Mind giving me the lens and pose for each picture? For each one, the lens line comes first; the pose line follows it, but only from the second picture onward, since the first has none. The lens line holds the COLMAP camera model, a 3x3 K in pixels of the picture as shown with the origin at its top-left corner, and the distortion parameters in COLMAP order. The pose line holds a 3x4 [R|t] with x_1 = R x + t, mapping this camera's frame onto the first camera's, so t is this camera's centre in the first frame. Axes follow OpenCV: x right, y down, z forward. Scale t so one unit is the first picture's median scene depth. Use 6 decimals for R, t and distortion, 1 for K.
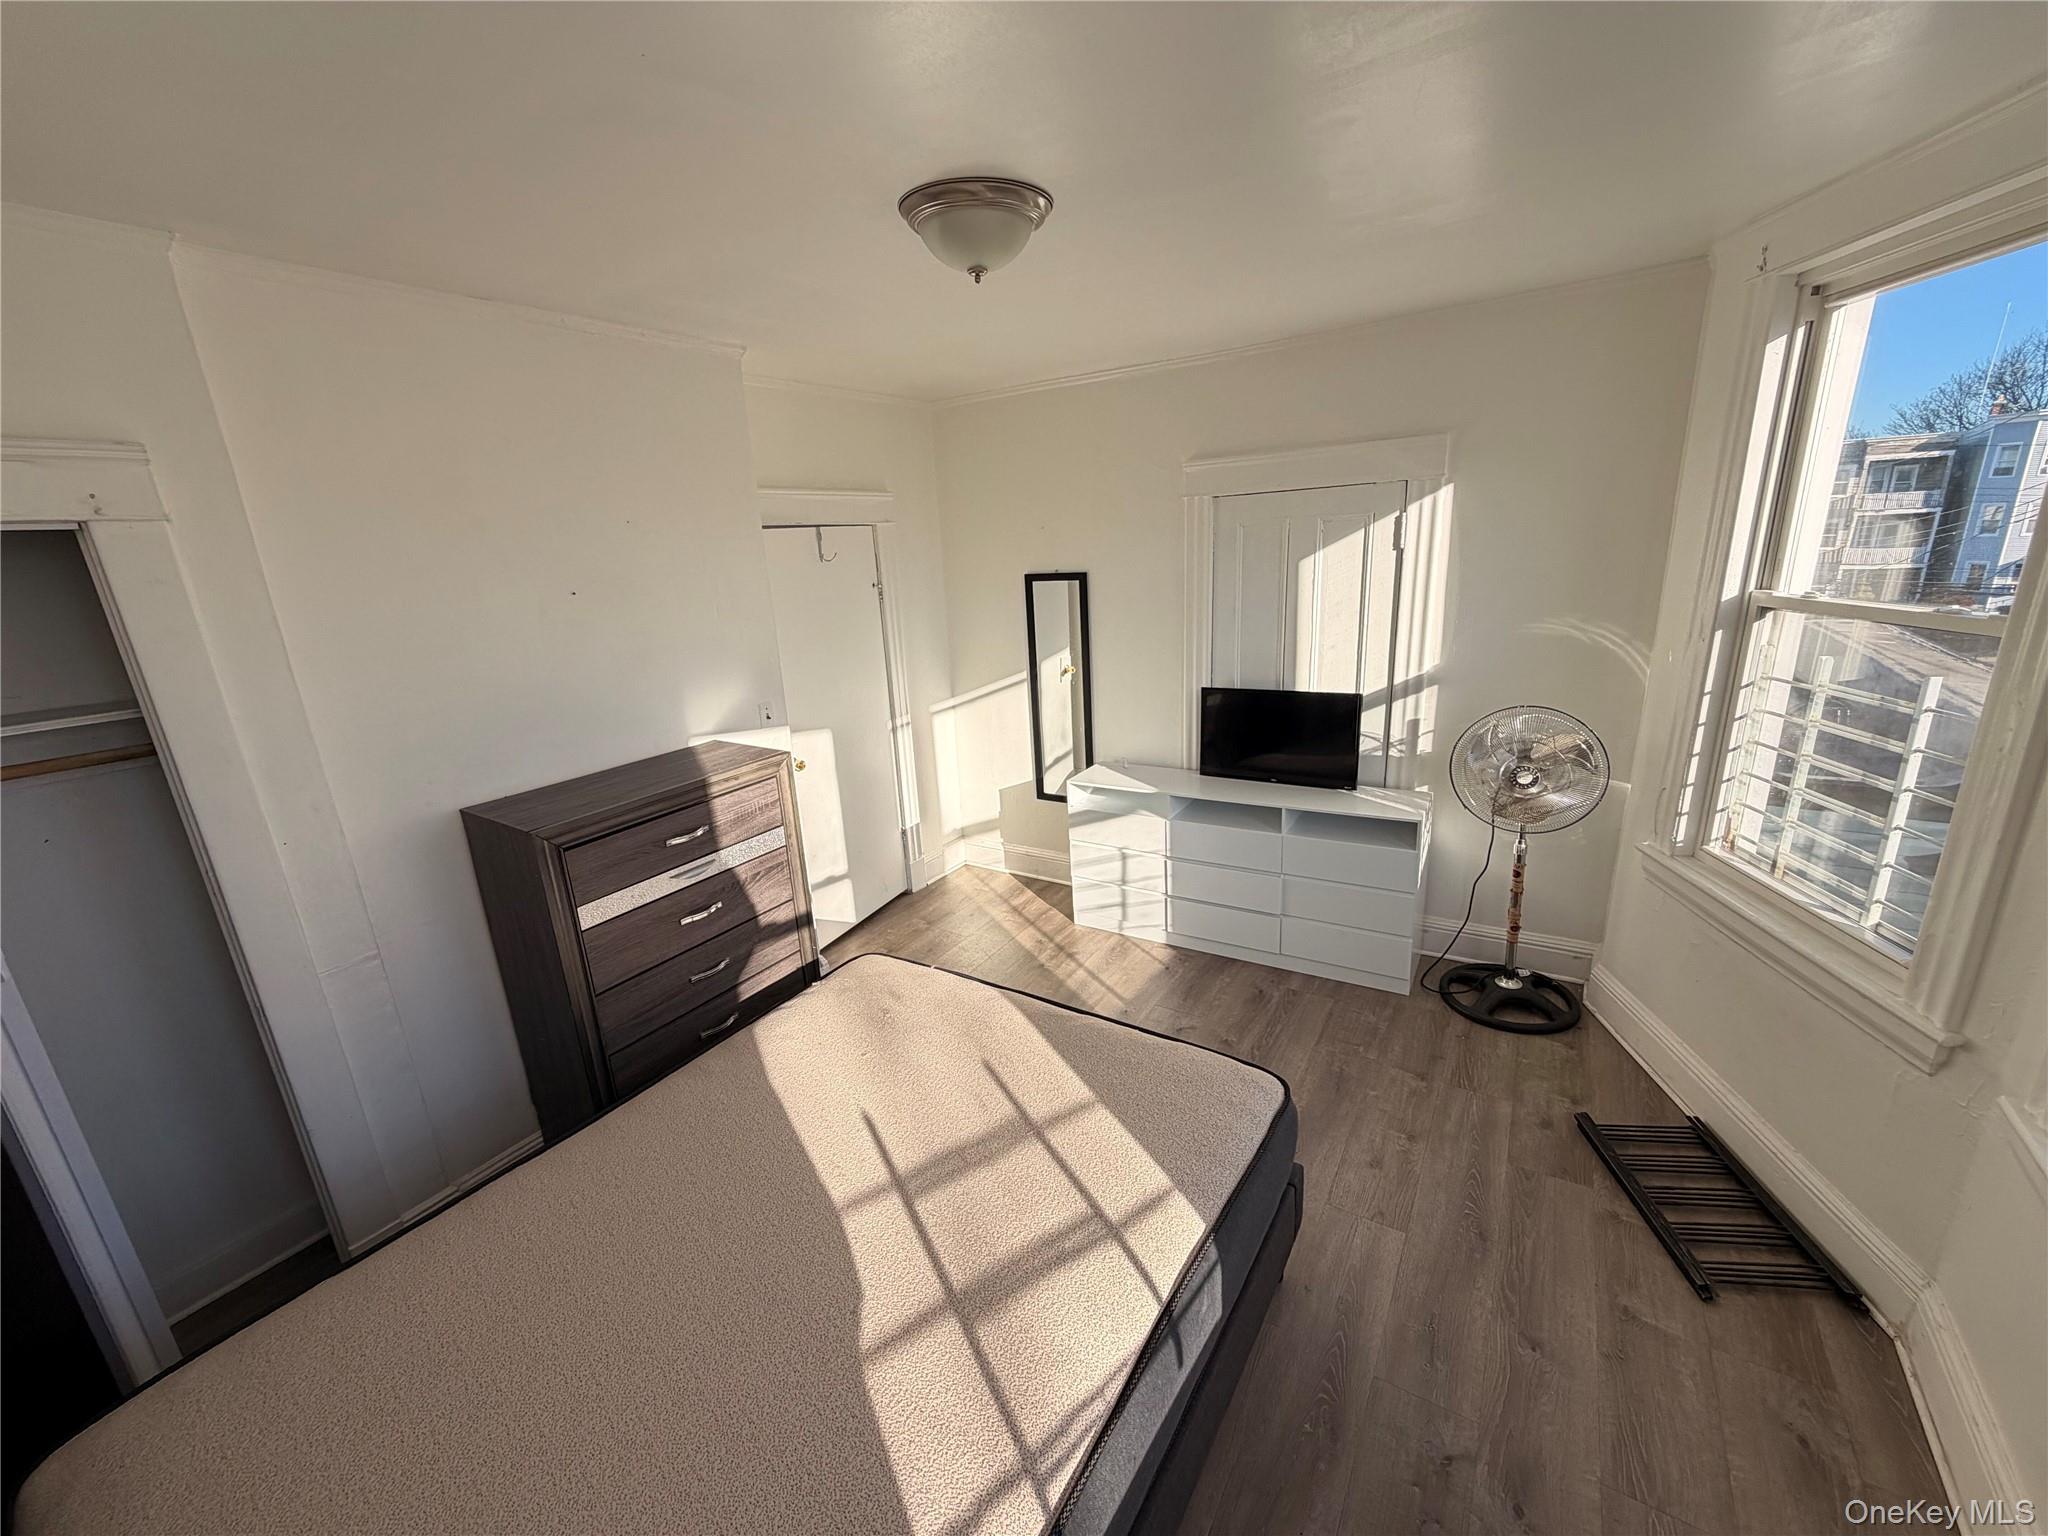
lens RADIAL K [[812.3, 0, 1021.0], [0, 812.3, 768.7], [0, 0, 1]] dist [-0.000368, 0.000156]
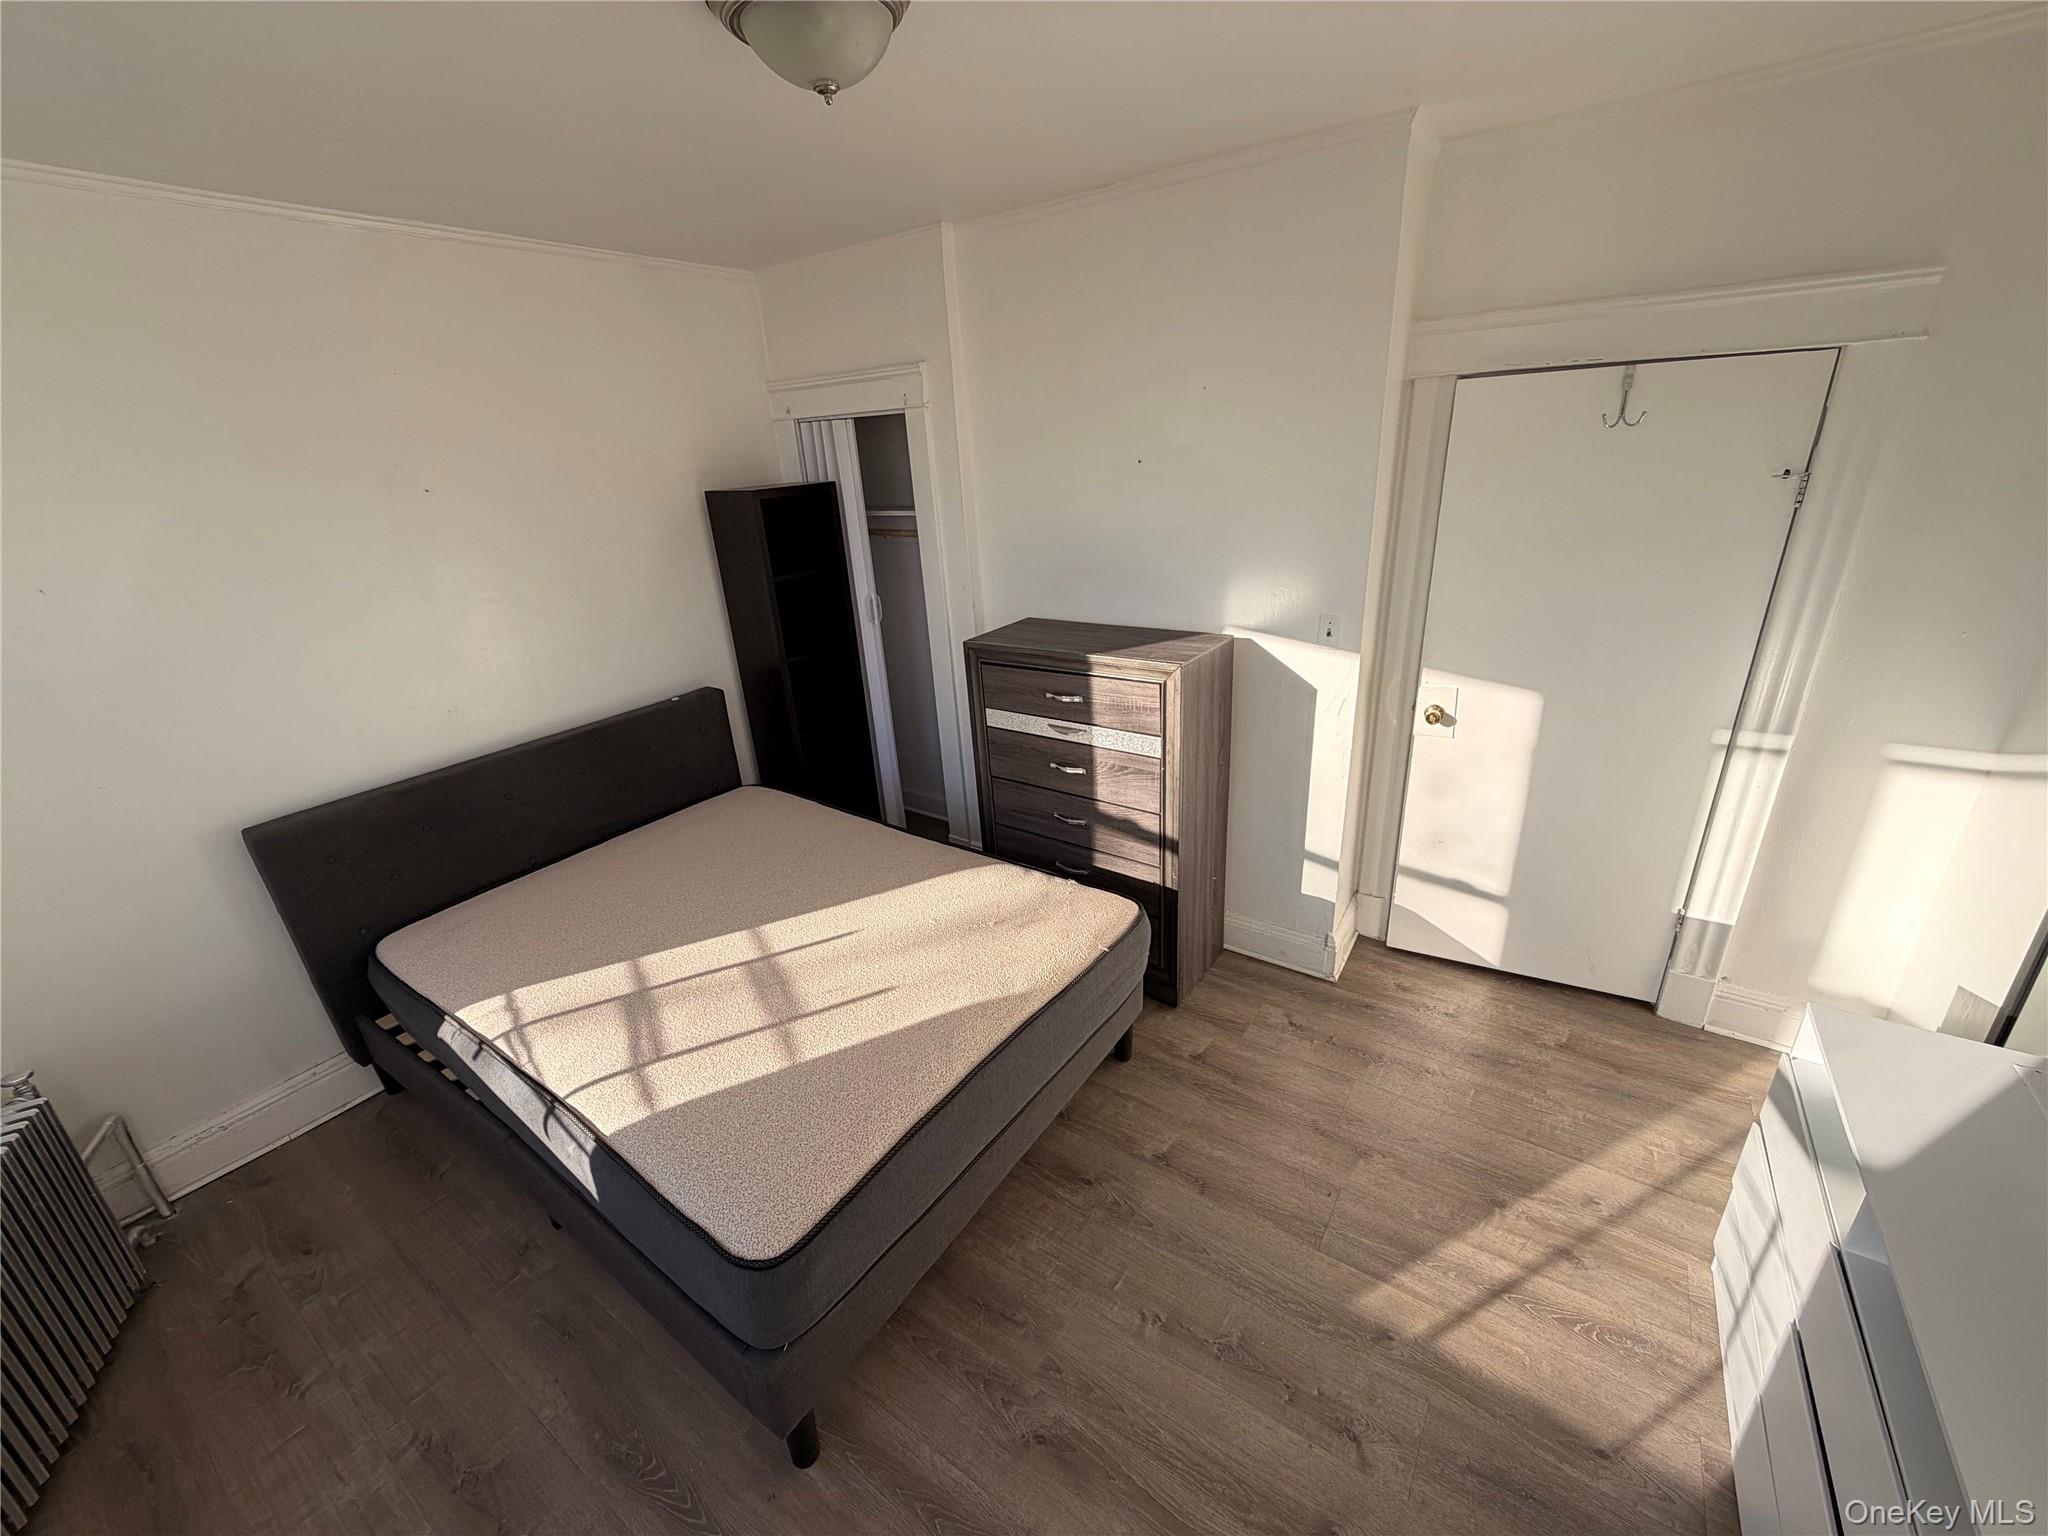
lens RADIAL K [[812.3, 0, 1021.0], [0, 812.3, 768.7], [0, 0, 1]] dist [-0.000368, 0.000156]
pose [[-0.029037, 0.425822, -0.904341, 0.623283], [-0.219729, 0.879874, 0.421356, -0.280020], [0.975129, 0.210945, 0.068016, 0.865622]]
